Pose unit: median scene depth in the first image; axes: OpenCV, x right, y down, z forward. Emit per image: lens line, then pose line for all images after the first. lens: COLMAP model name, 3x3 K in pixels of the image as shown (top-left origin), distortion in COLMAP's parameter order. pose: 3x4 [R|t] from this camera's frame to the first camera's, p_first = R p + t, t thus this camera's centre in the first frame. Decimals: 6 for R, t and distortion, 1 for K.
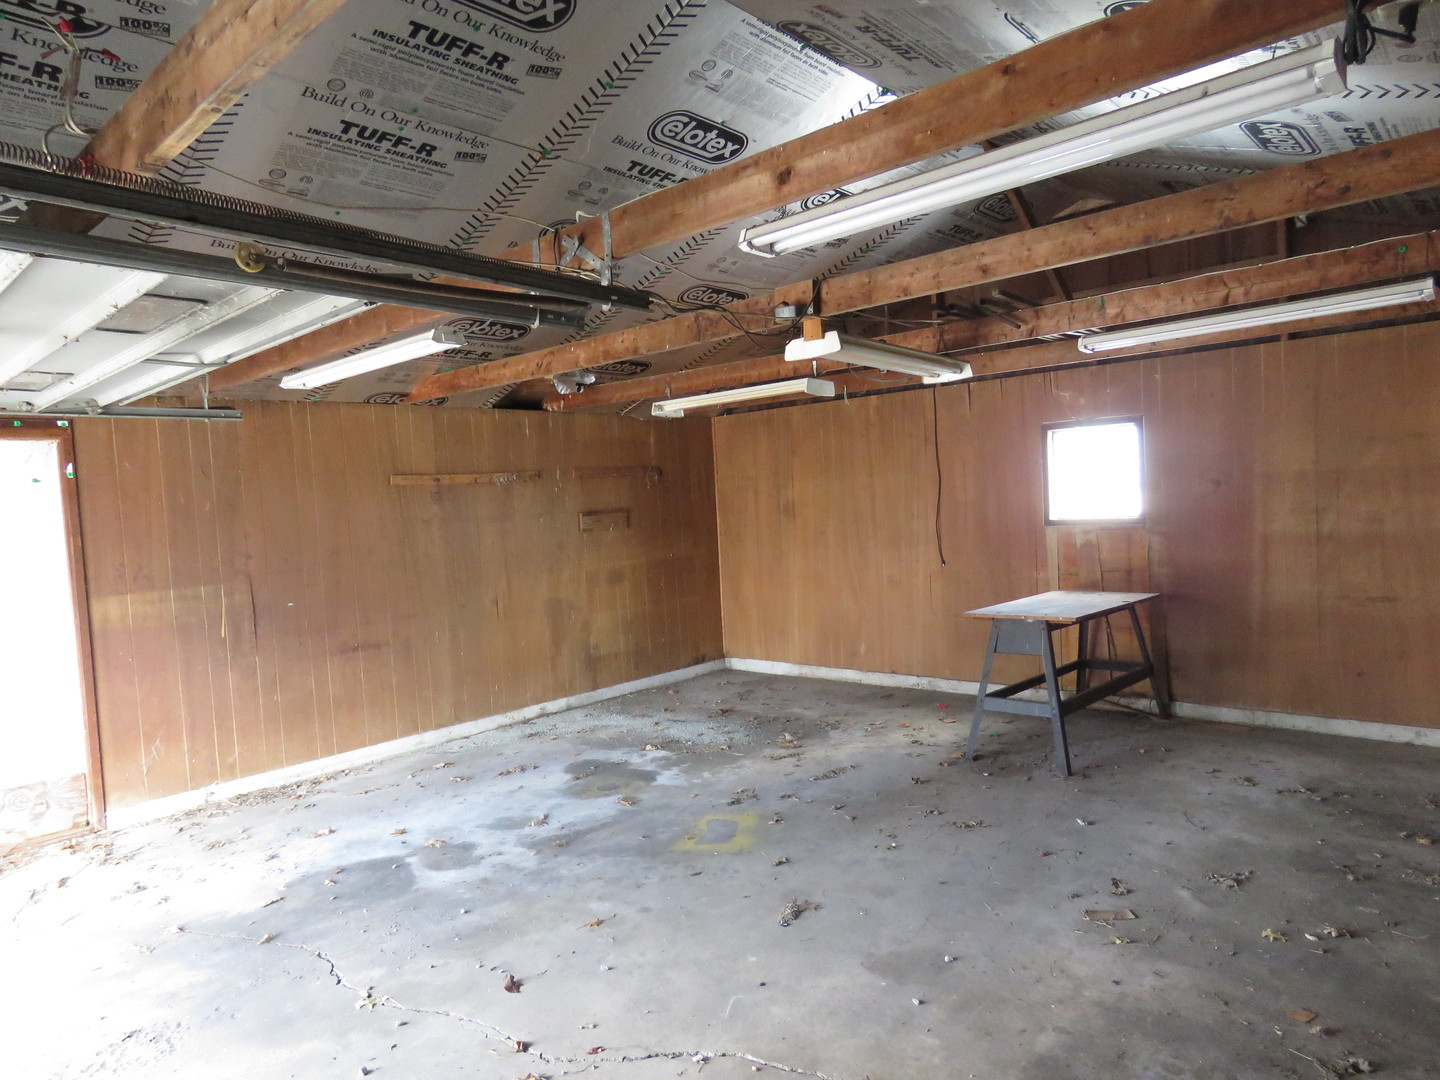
lens RADIAL K [[916.6, 0, 714.9], [0, 916.6, 546.5], [0, 0, 1]] dist [-0.001086, -0.002066]
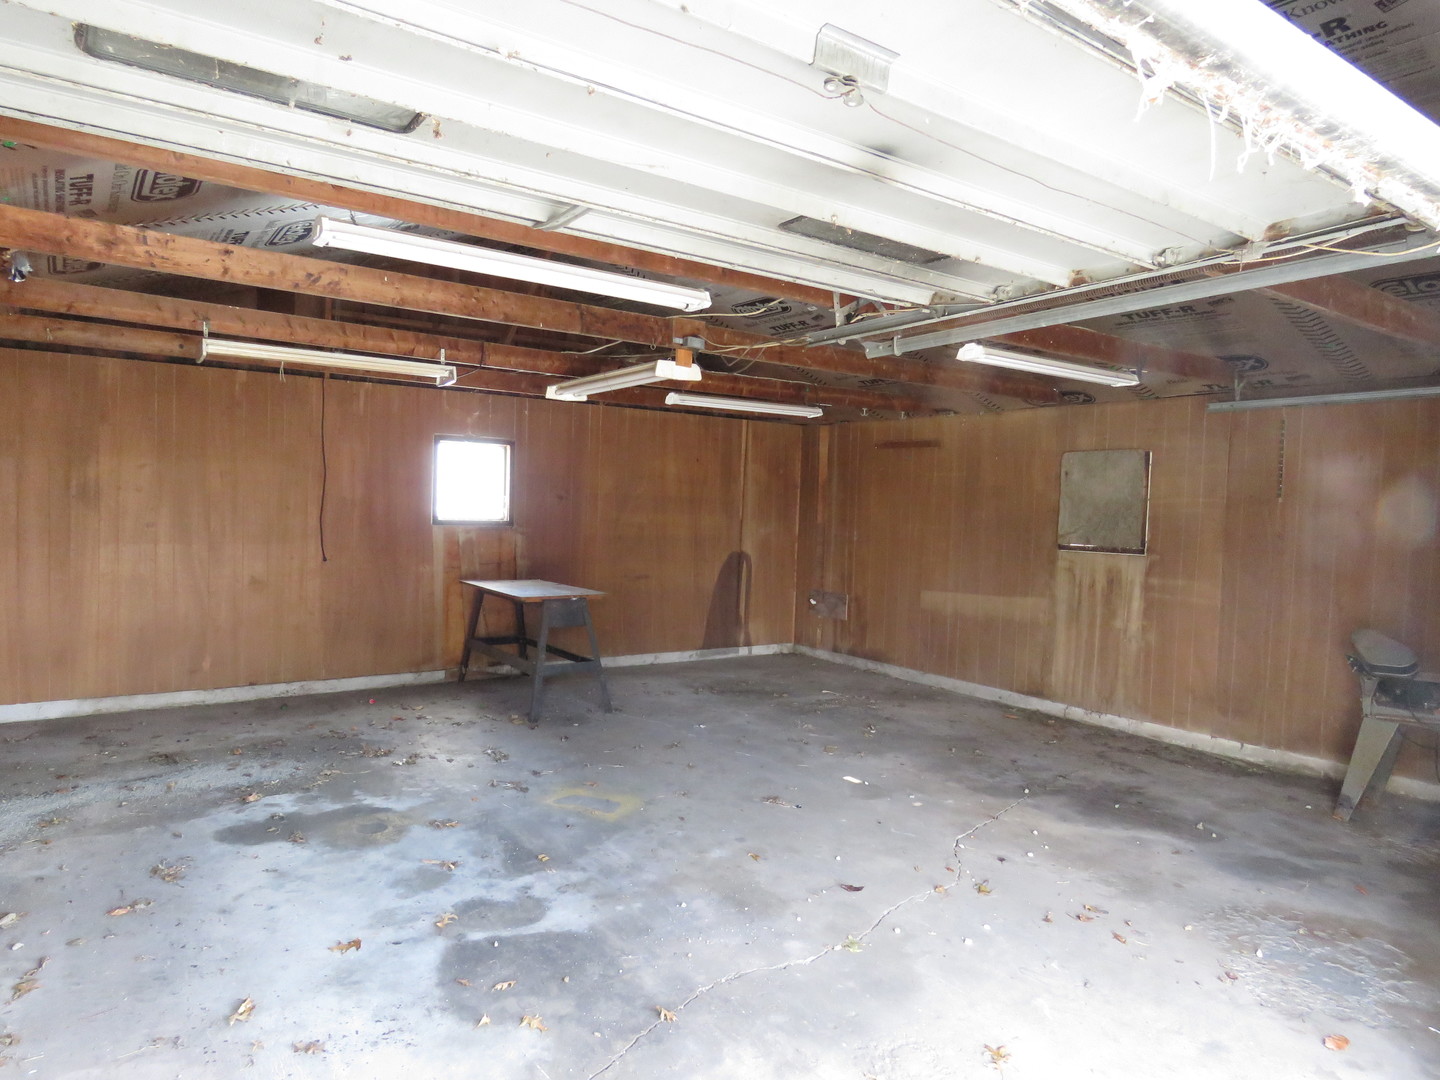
lens RADIAL K [[916.6, 0, 714.9], [0, 916.6, 546.5], [0, 0, 1]] dist [-0.001086, -0.002066]
pose [[0.231752, 0.014056, 0.972673, -0.838752], [0.007041, 0.999845, -0.016126, 0.031687], [-0.972749, 0.010586, 0.231617, 0.525853]]
